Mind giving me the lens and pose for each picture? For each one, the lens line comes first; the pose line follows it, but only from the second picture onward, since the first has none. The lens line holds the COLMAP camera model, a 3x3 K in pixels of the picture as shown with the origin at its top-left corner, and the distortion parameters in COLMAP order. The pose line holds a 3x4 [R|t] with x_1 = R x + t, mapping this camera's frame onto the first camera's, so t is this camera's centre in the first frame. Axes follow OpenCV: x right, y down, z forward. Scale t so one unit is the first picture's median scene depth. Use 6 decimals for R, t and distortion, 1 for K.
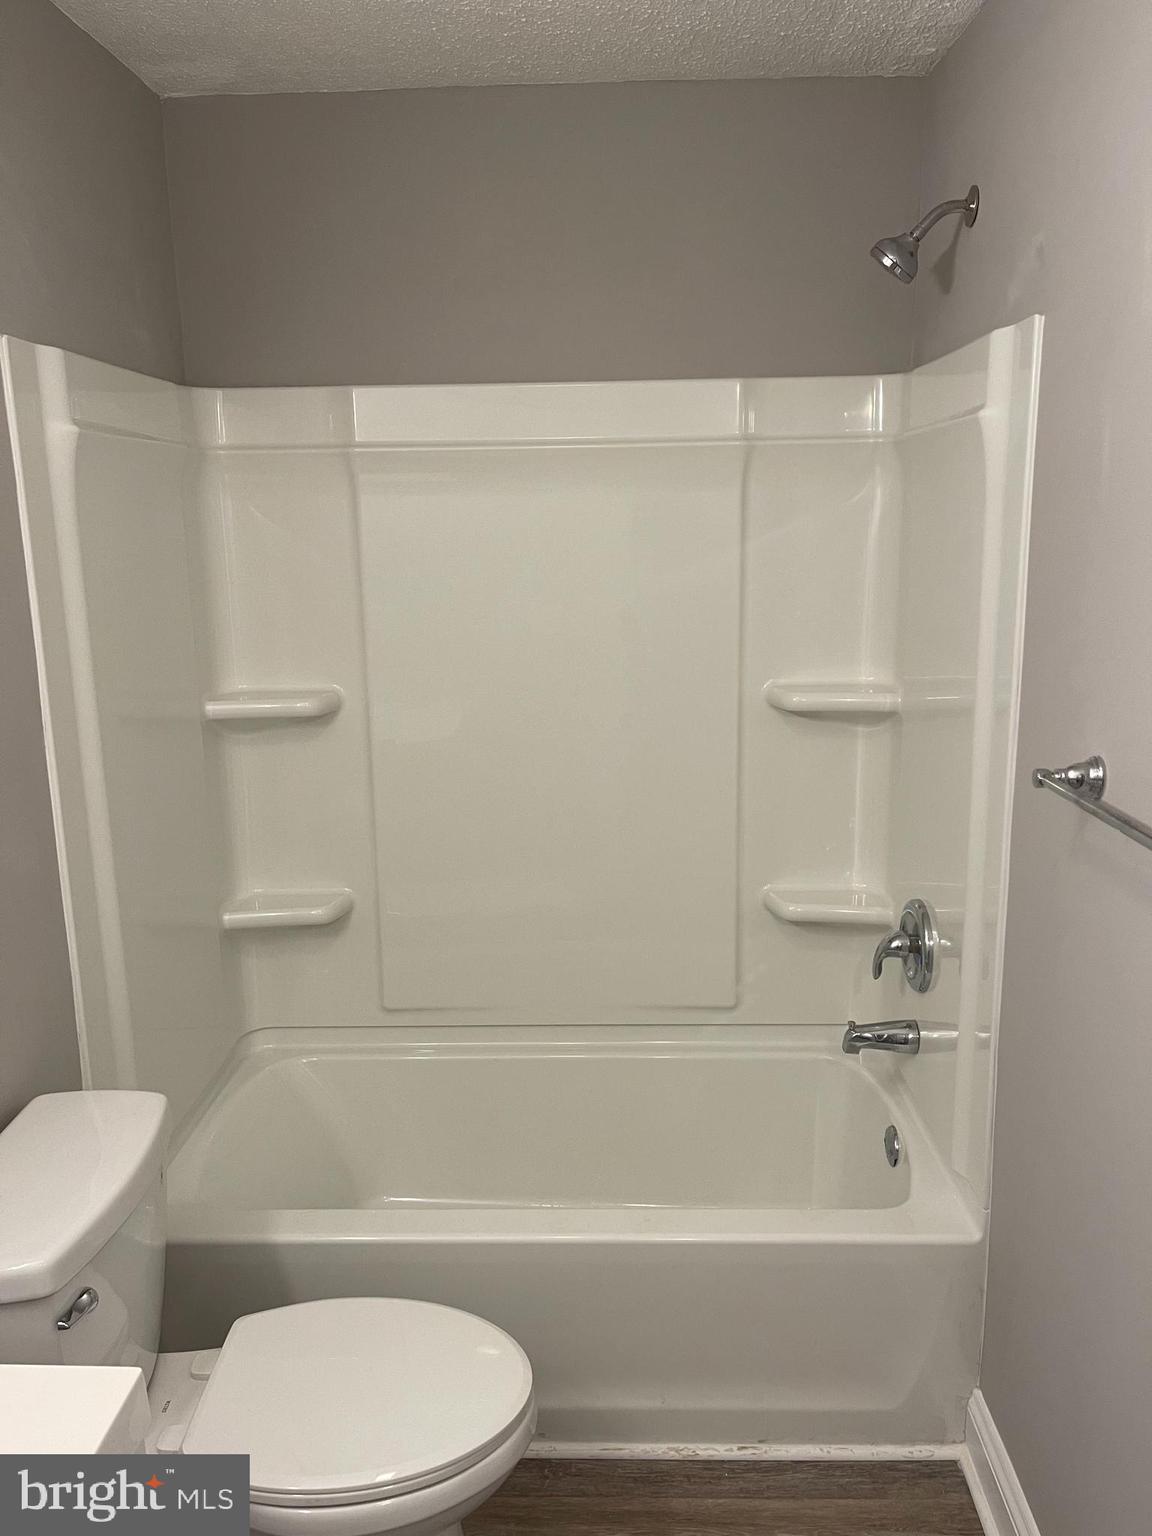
lens RADIAL K [[1161.2, 0, 576.0], [0, 1161.2, 768.0], [0, 0, 1]] dist [0.076241, -0.096386]
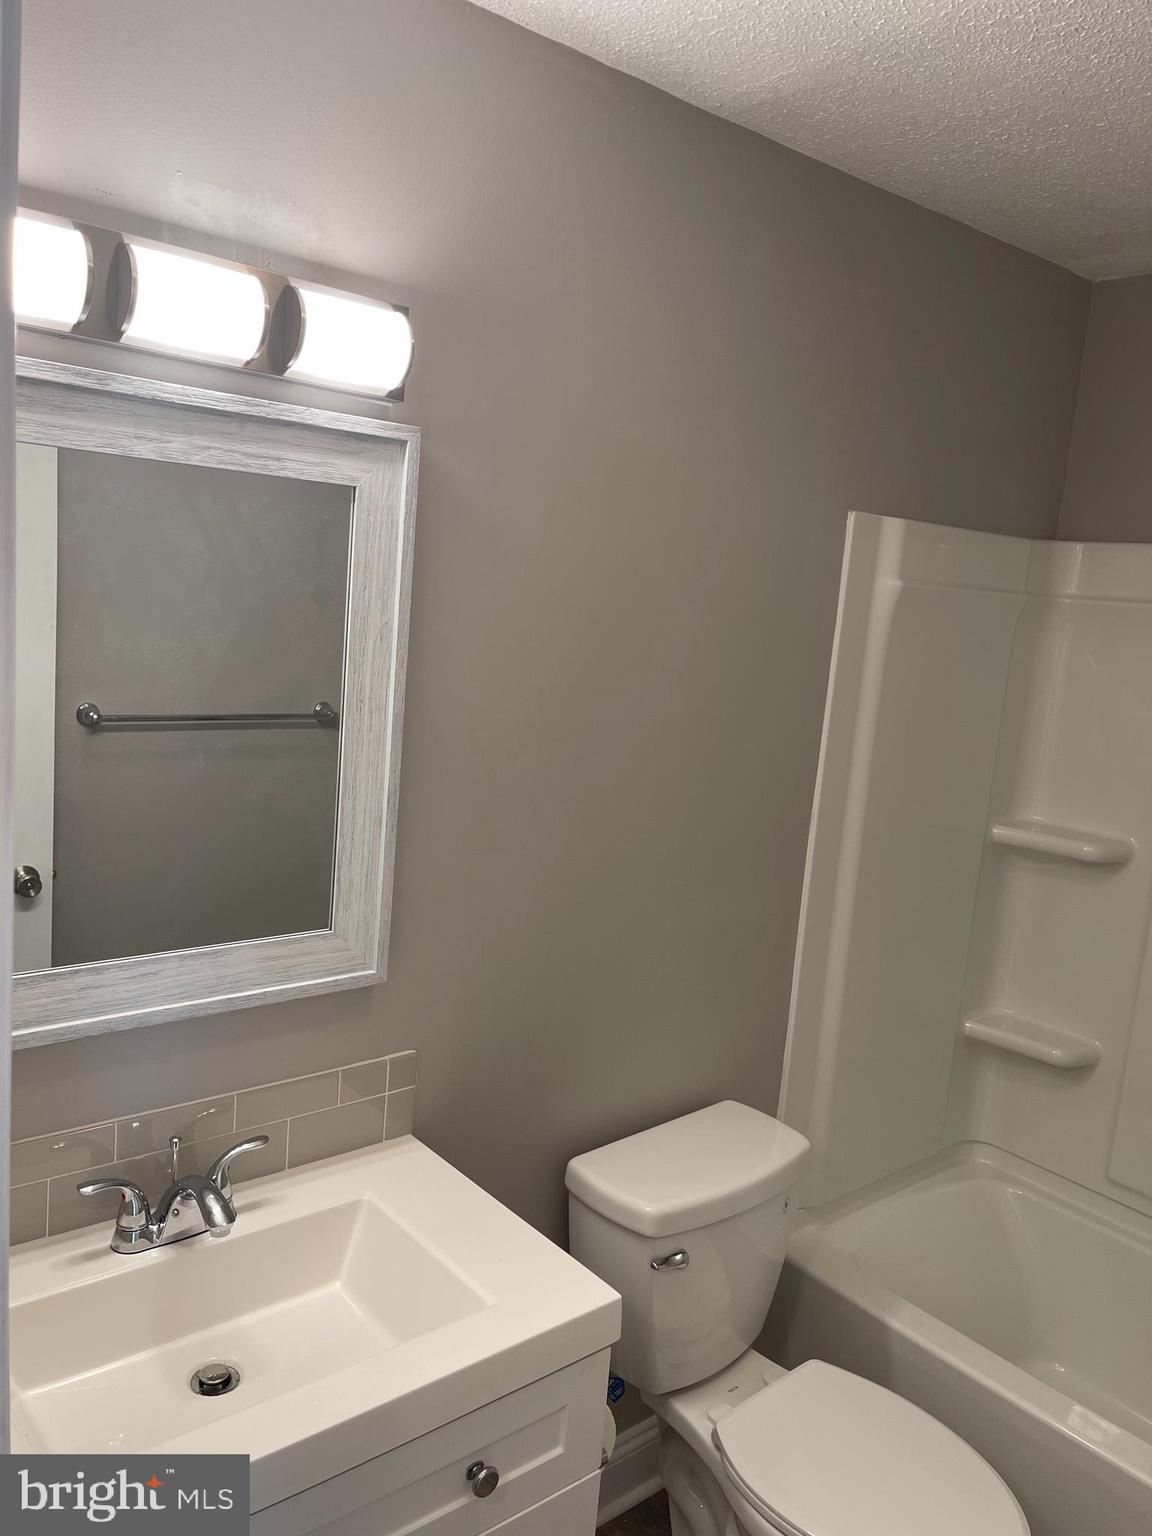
lens RADIAL K [[1161.2, 0, 576.0], [0, 1161.2, 768.0], [0, 0, 1]] dist [0.076241, -0.096386]
pose [[0.655782, 0.185301, -0.731856, 0.212637], [-0.240379, 0.970207, 0.030257, -0.047615], [0.715659, 0.156081, 0.680787, -0.019404]]
